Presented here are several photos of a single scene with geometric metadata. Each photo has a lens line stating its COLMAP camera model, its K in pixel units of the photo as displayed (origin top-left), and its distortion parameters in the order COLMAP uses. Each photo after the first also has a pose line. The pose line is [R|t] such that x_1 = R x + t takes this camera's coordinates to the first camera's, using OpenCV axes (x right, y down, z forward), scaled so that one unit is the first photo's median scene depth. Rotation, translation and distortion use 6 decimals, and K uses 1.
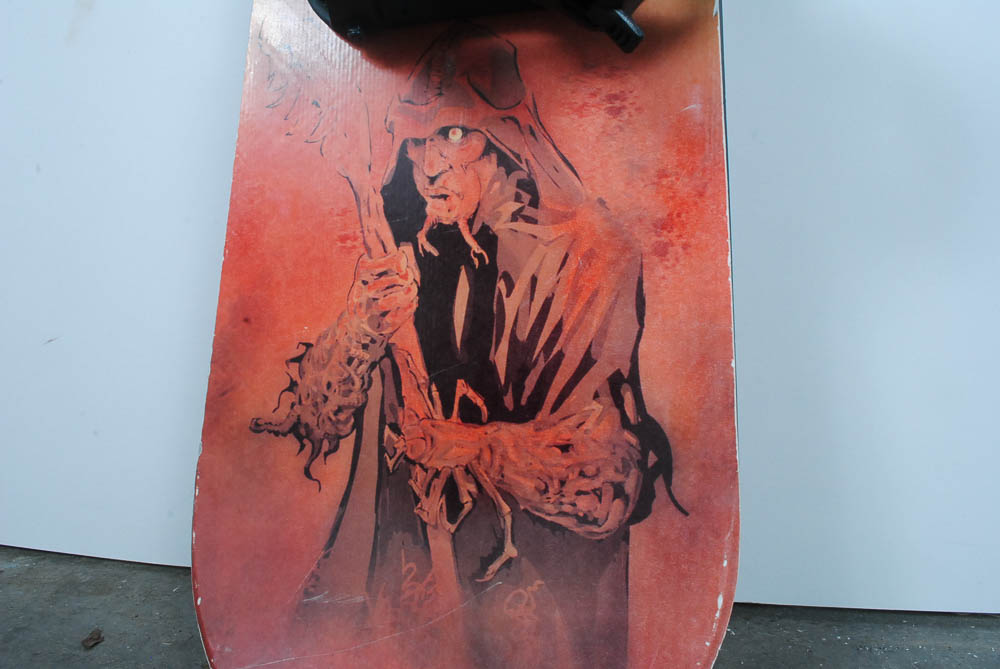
lens RADIAL K [[791.4, 0, 508.0], [0, 791.4, 335.6], [0, 0, 1]] dist [-0.083249, -0.003705]
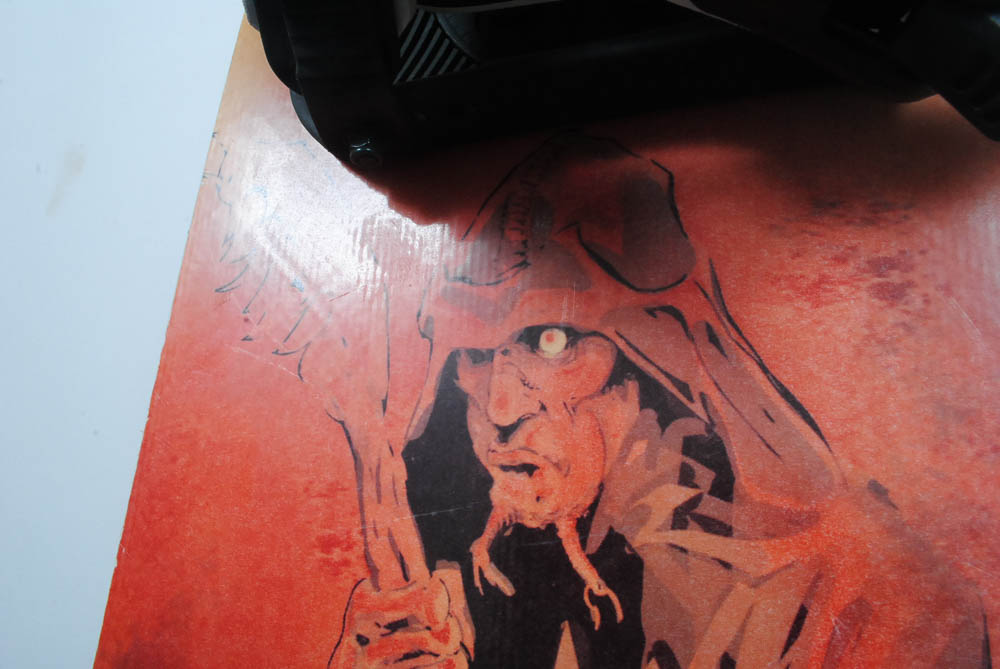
lens RADIAL K [[791.4, 0, 493.1], [0, 791.4, 335.3], [0, 0, 1]] dist [-0.083249, -0.003705]
pose [[0.990982, -0.004430, -0.133925, -0.037653], [-0.027028, 0.972303, -0.232156, -0.144462], [0.131244, 0.233682, 0.963415, 0.519439]]
